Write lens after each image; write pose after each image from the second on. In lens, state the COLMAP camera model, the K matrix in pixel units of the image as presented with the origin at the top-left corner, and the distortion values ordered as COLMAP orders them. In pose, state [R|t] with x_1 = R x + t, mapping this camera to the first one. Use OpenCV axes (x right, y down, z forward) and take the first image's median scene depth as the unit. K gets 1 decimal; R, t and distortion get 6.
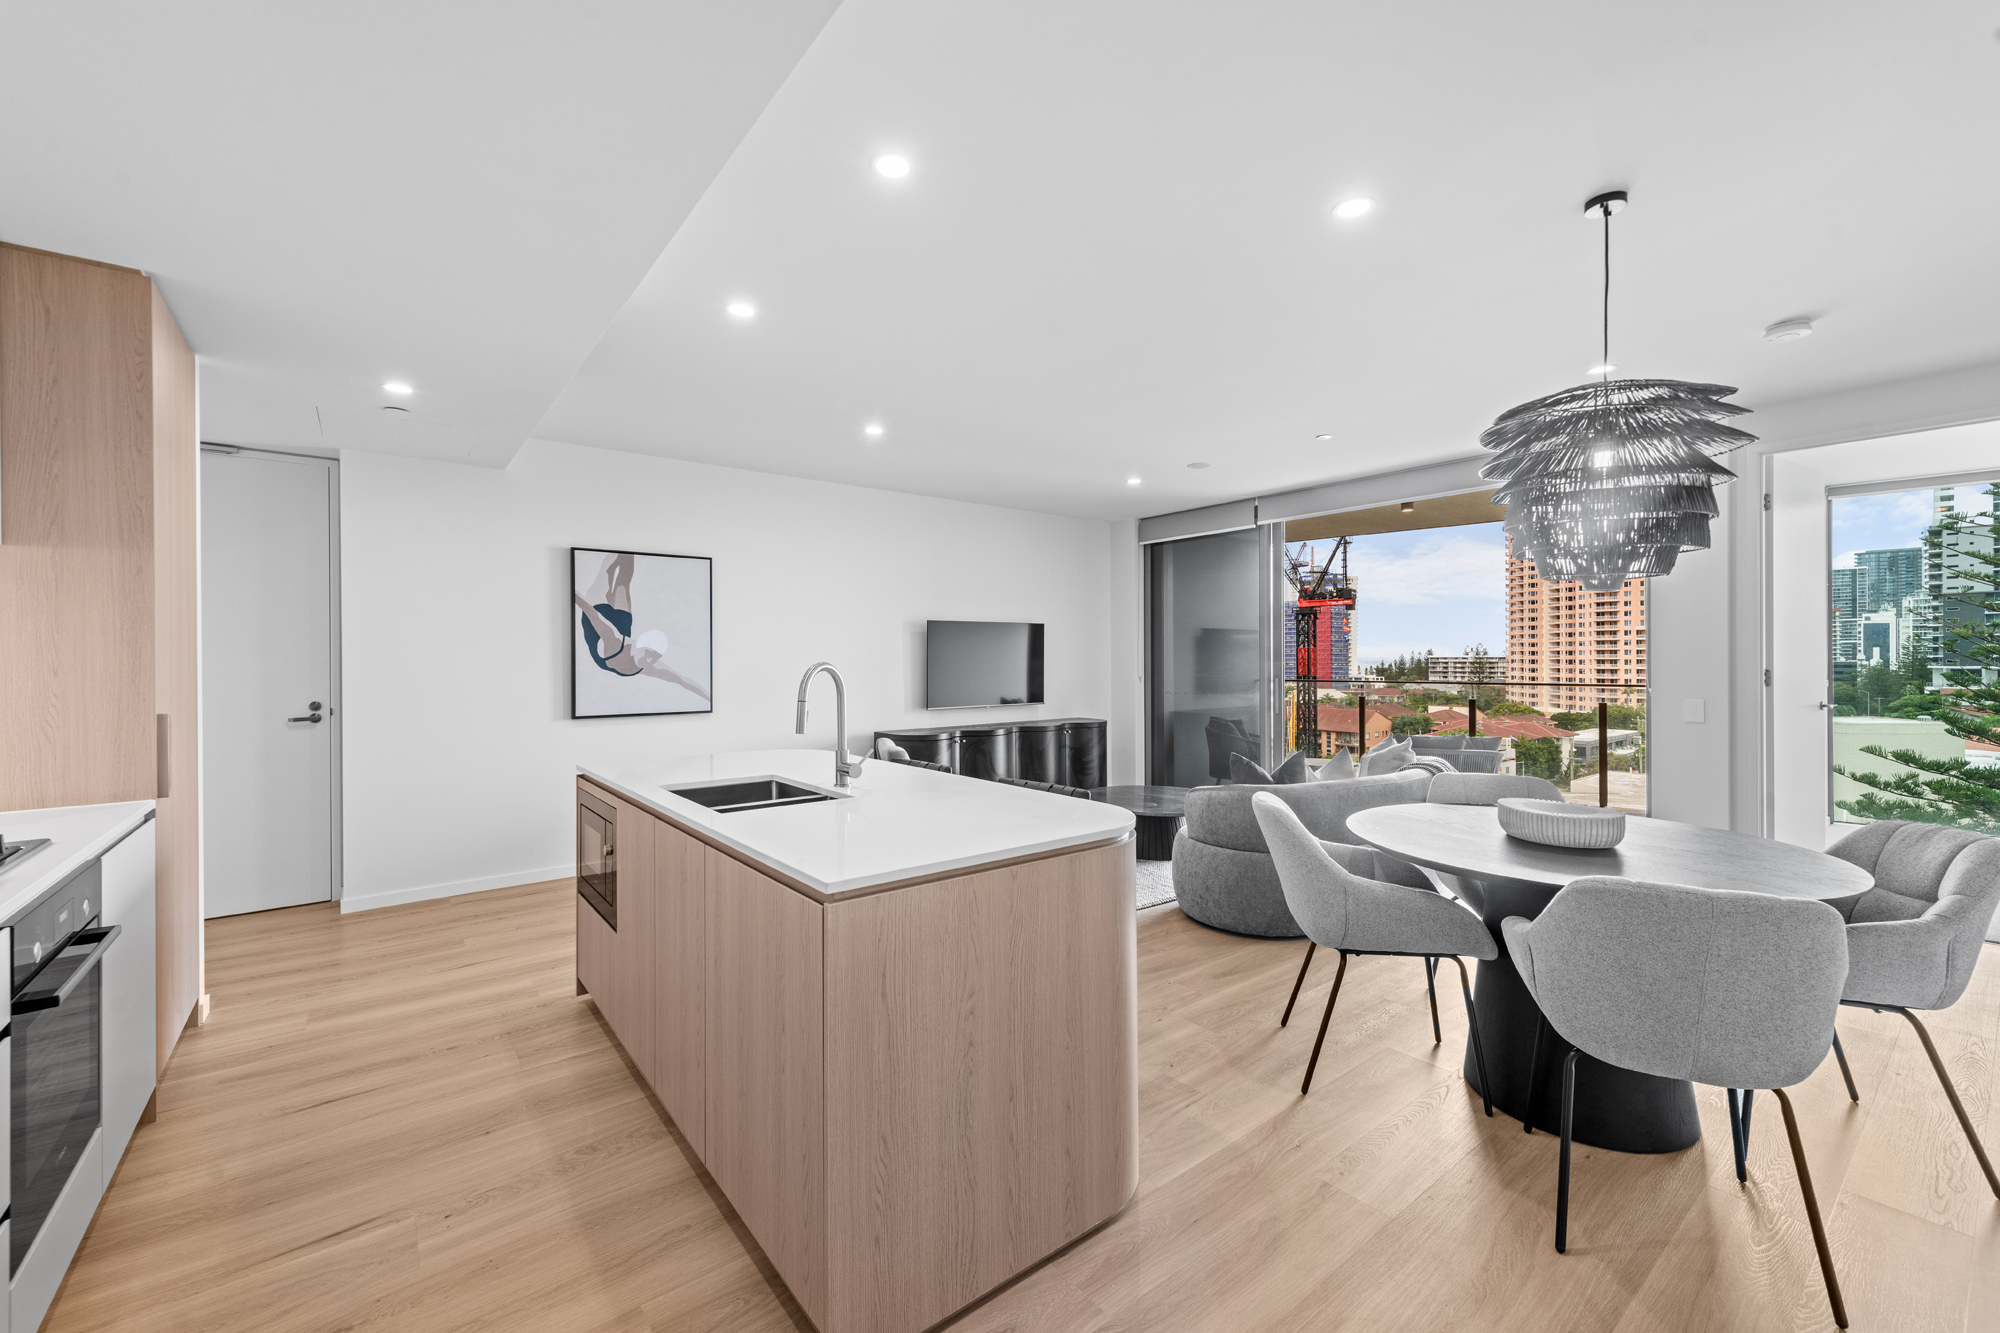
lens RADIAL K [[795.0, 0, 991.2], [0, 795.0, 657.3], [0, 0, 1]] dist [0.001017, -0.000170]
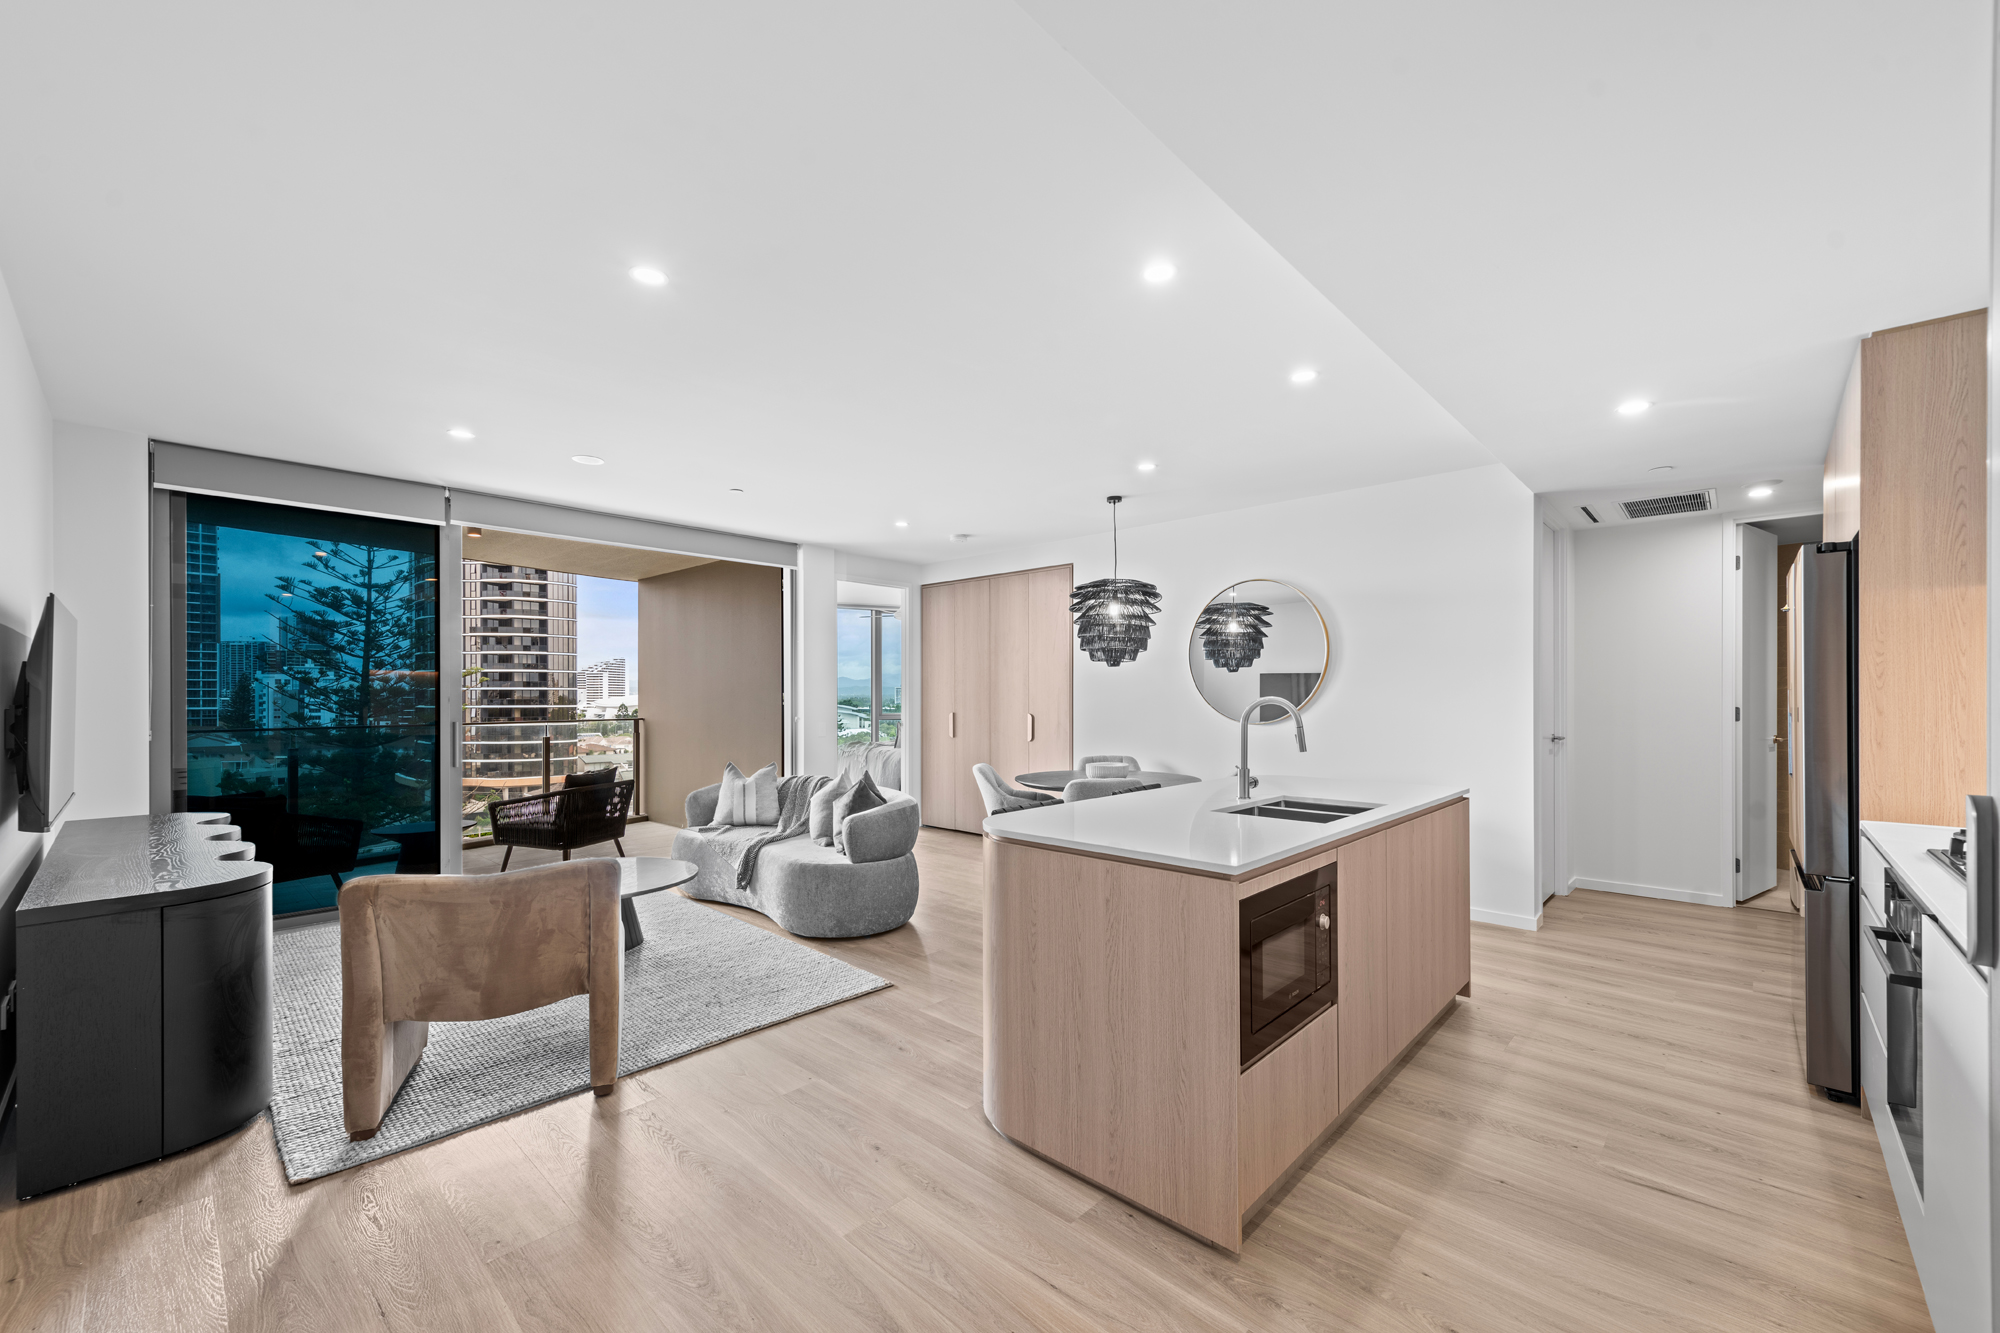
lens RADIAL K [[811.4, 0, 1002.0], [0, 811.4, 694.9], [0, 0, 1]] dist [0.001015, 0.000217]
pose [[-0.156222, 0.004644, 0.987711, -0.693728], [0.003297, 0.999986, -0.004180, 0.005331], [-0.987716, 0.002603, -0.156236, 0.802740]]
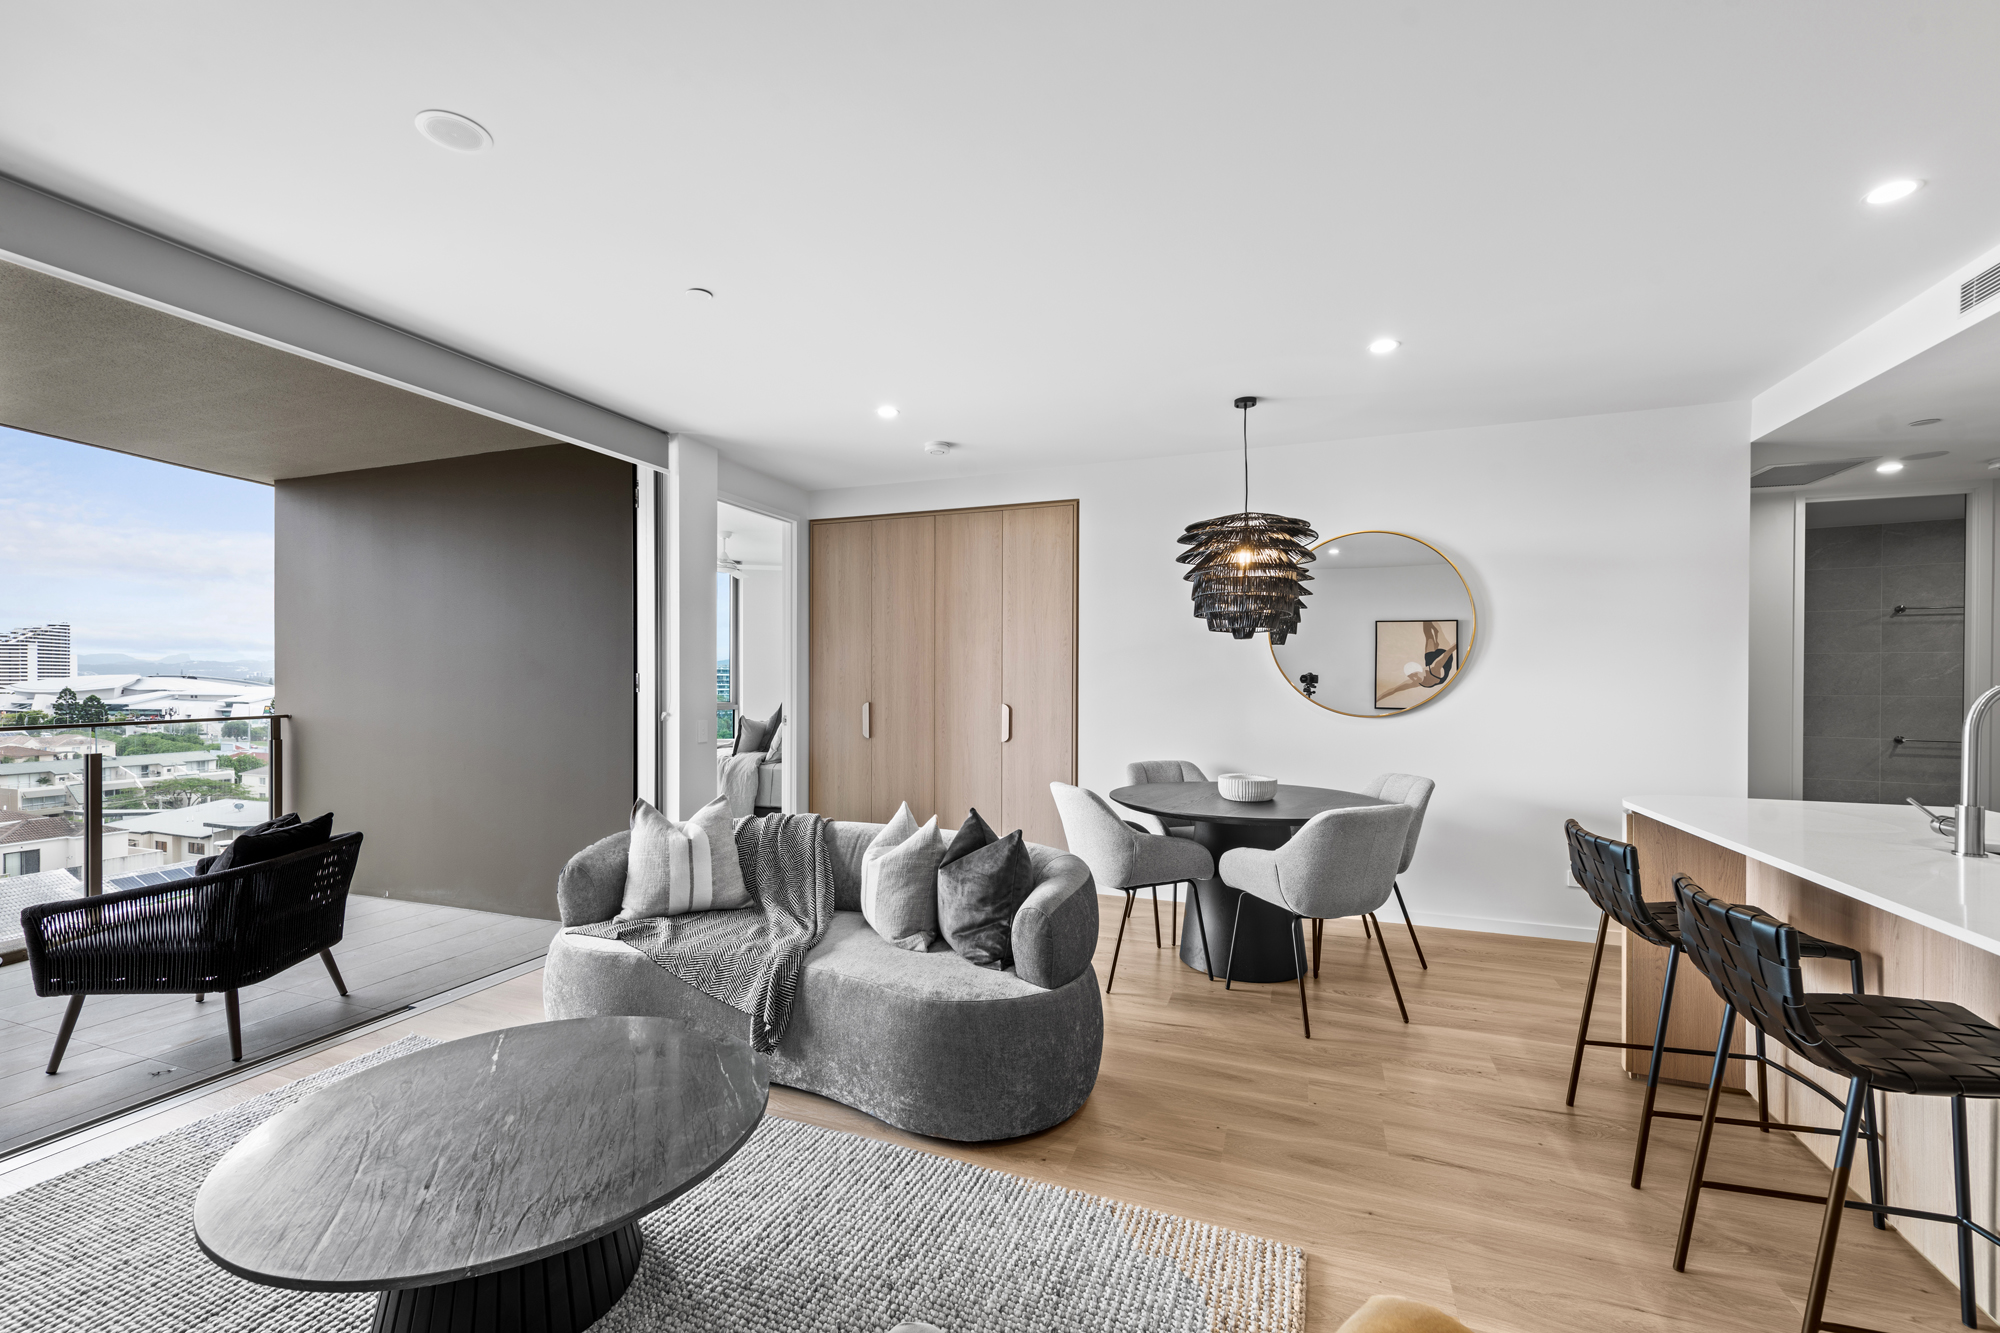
lens RADIAL K [[855.8, 0, 992.5], [0, 855.8, 690.1], [0, 0, 1]] dist [0.011421, -0.000374]
pose [[-0.513102, -0.008122, 0.858289, -0.211776], [0.000101, 0.999955, 0.009523, 0.003797], [-0.858327, 0.004973, -0.513078, 1.110018]]
